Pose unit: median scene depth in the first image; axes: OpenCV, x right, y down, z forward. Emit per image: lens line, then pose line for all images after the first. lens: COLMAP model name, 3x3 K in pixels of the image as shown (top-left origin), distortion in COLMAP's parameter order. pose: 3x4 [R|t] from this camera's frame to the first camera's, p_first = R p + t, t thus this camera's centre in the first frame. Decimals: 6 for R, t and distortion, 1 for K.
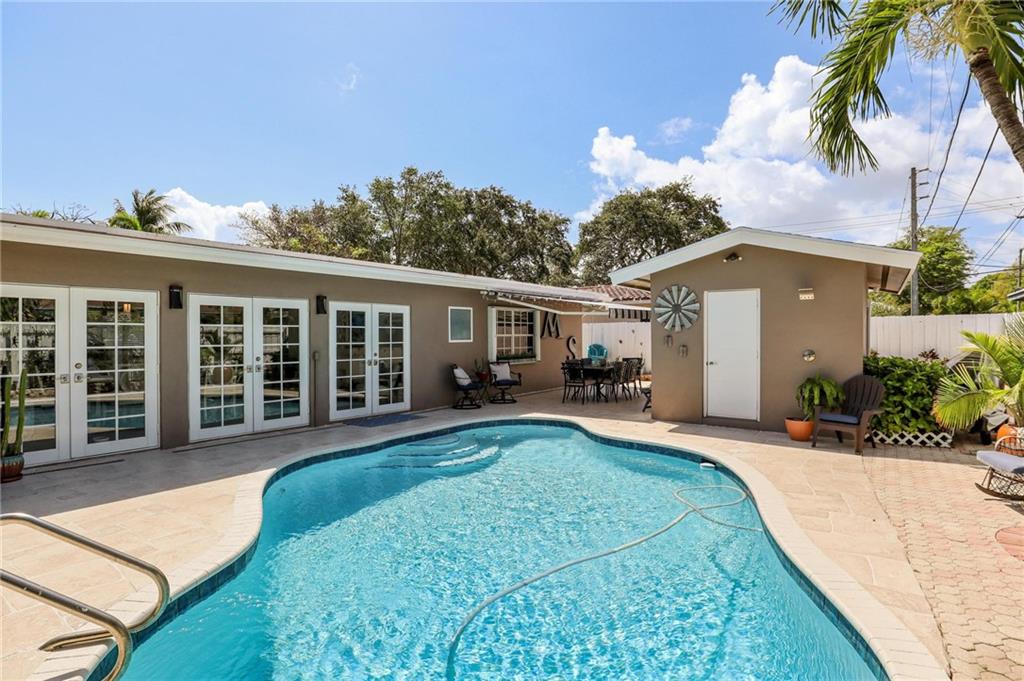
lens RADIAL K [[518.6, 0, 523.1], [0, 518.6, 339.1], [0, 0, 1]] dist [-0.000502, -0.000155]
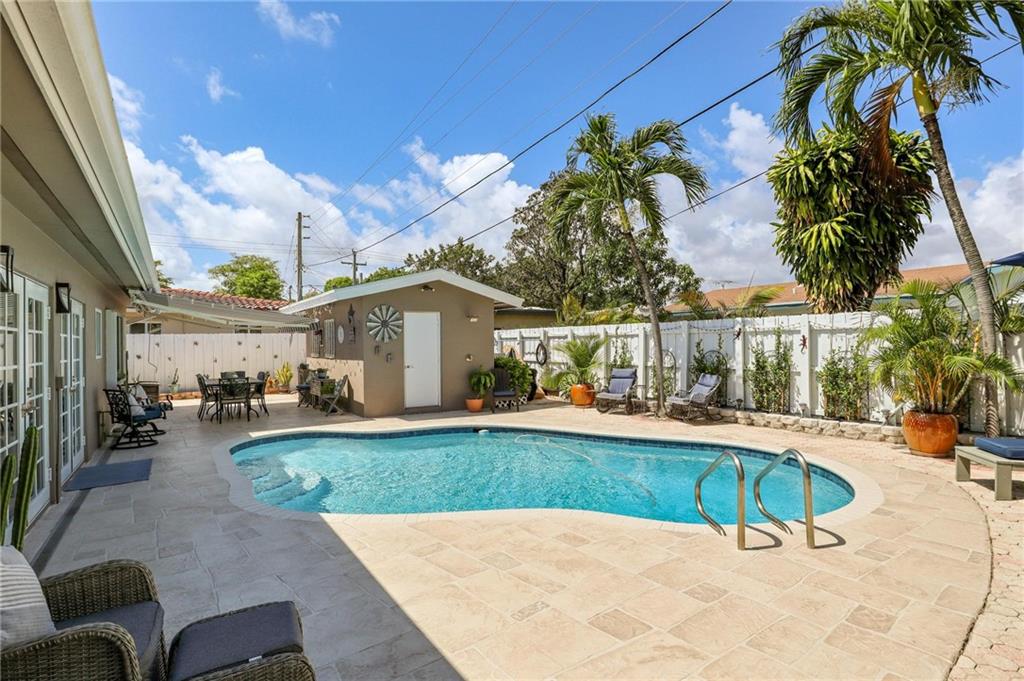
lens RADIAL K [[518.6, 0, 523.1], [0, 518.6, 339.1], [0, 0, 1]] dist [-0.000502, -0.000155]
pose [[0.330999, 0.006001, 0.943612, -0.755882], [0.020399, 0.999701, -0.013513, -0.000113], [-0.943411, 0.023722, 0.330778, 0.296329]]
